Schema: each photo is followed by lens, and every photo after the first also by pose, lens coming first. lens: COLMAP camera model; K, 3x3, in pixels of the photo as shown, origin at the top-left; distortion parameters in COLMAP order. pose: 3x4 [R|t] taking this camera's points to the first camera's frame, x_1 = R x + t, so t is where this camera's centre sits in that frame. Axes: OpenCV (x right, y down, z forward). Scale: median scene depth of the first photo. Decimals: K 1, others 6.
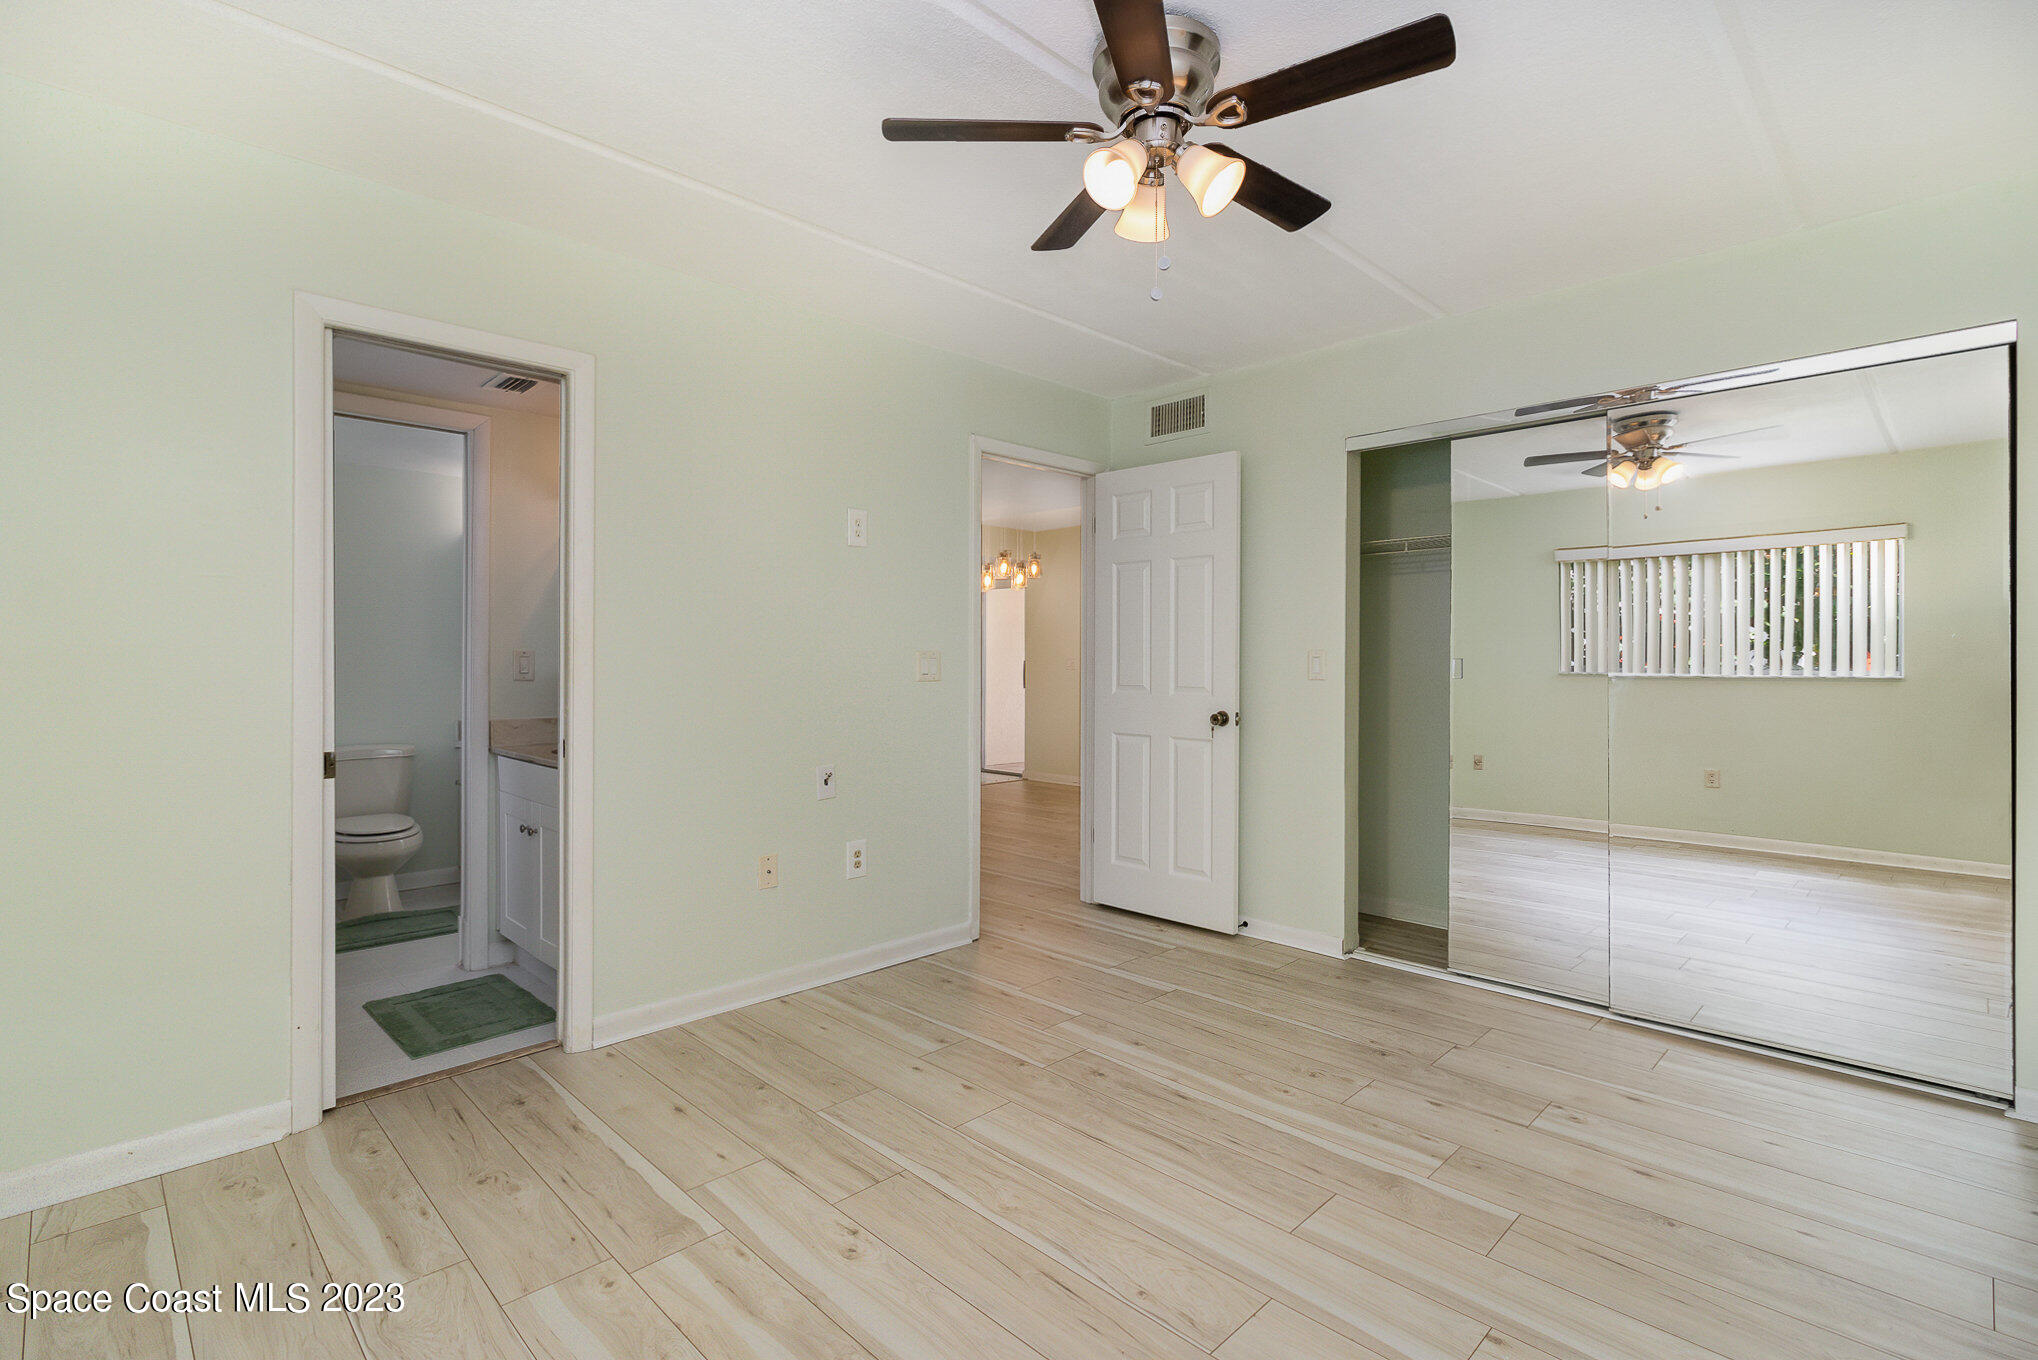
lens RADIAL K [[963.8, 0, 1025.5], [0, 963.8, 652.0], [0, 0, 1]] dist [-0.002375, -0.000311]
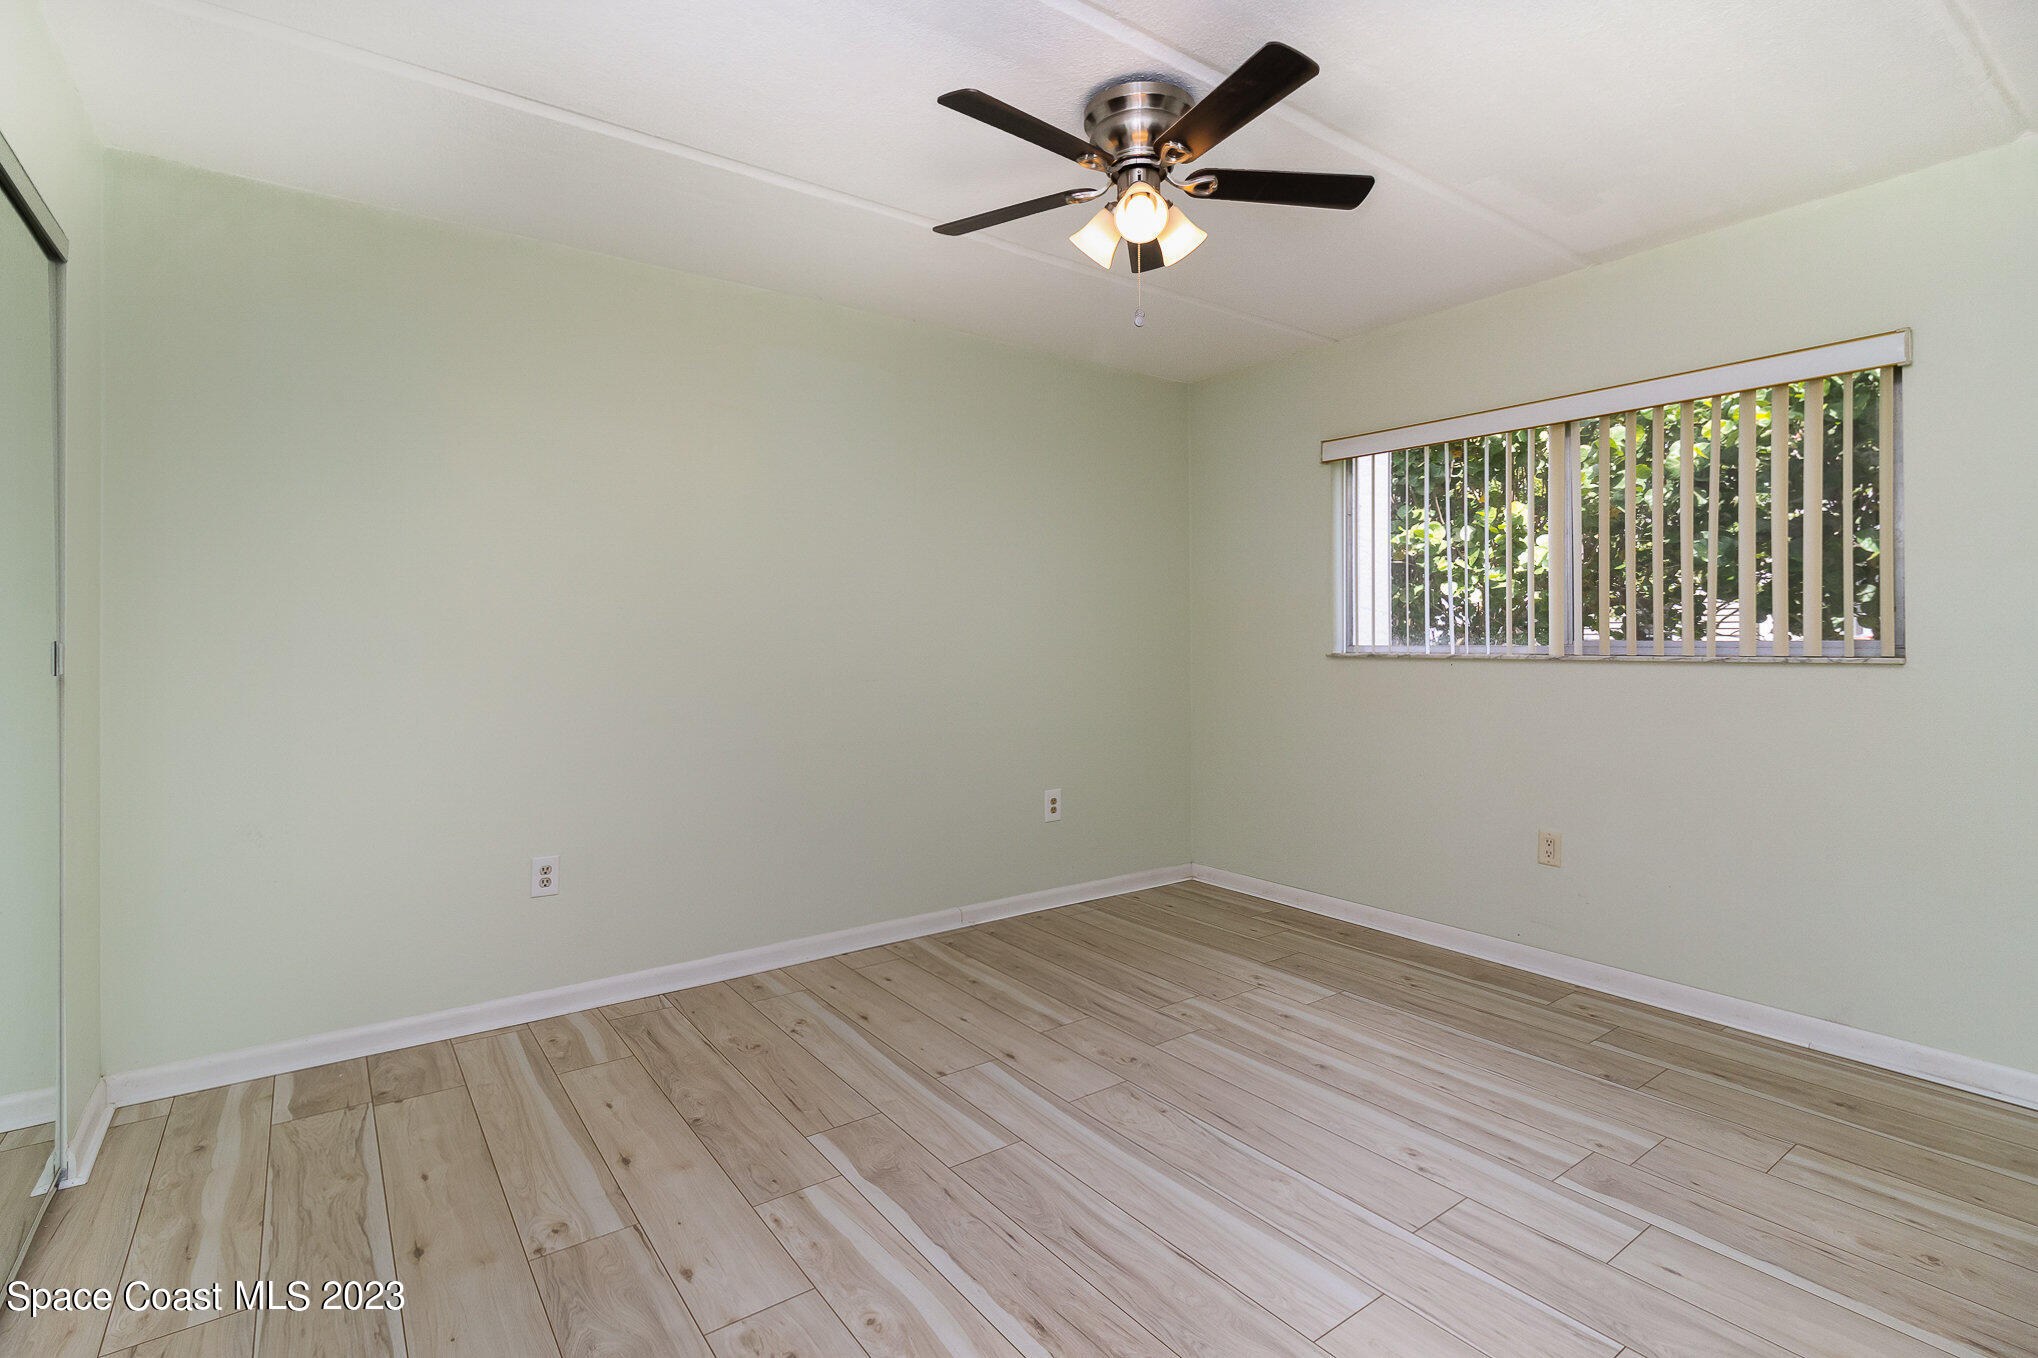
lens RADIAL K [[963.8, 0, 1025.5], [0, 963.8, 651.0], [0, 0, 1]] dist [-0.002375, -0.000311]
pose [[-0.988693, 0.002070, 0.149941, 0.093460], [0.002961, 0.999979, 0.005714, 0.014994], [-0.149926, 0.006093, -0.988678, 2.032598]]
